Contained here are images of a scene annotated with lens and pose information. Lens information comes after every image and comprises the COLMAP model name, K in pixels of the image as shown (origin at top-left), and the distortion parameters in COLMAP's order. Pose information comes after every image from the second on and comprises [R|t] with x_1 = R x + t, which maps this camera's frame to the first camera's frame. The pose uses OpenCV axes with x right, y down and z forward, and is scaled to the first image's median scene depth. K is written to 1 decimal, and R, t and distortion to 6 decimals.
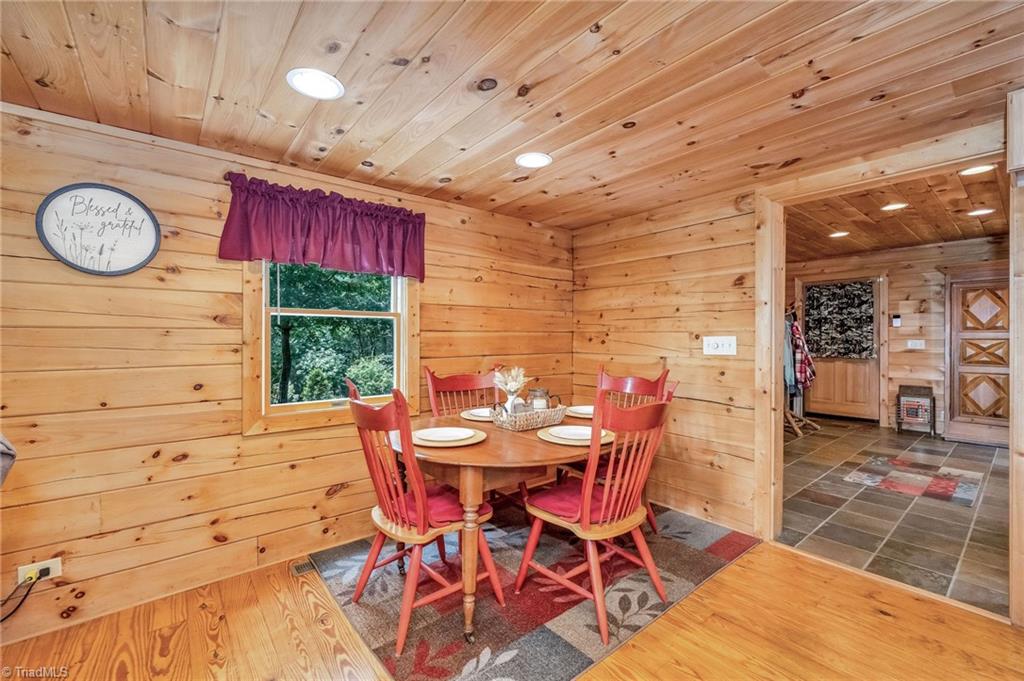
lens RADIAL K [[428.0, 0, 510.8], [0, 428.0, 339.3], [0, 0, 1]] dist [0.000239, -0.000029]
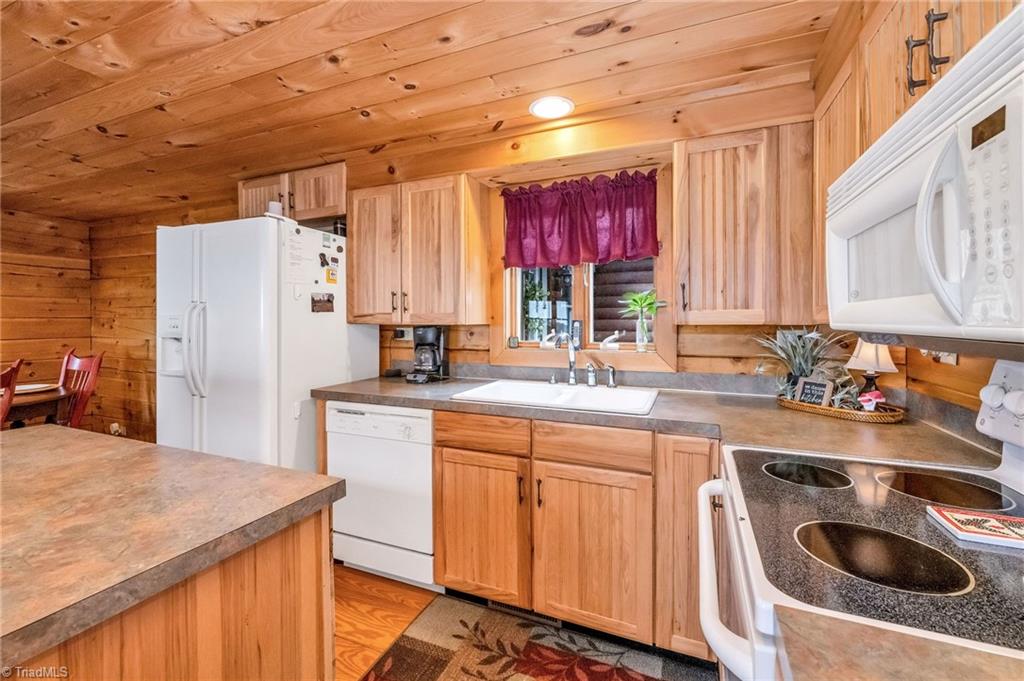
lens RADIAL K [[428.0, 0, 516.4], [0, 428.0, 321.6], [0, 0, 1]] dist [0.000239, -0.000029]
pose [[0.879663, -0.005477, 0.475567, 0.593183], [0.002776, 0.999976, 0.006381, -0.011990], [-0.475590, -0.004293, 0.879656, -0.459281]]
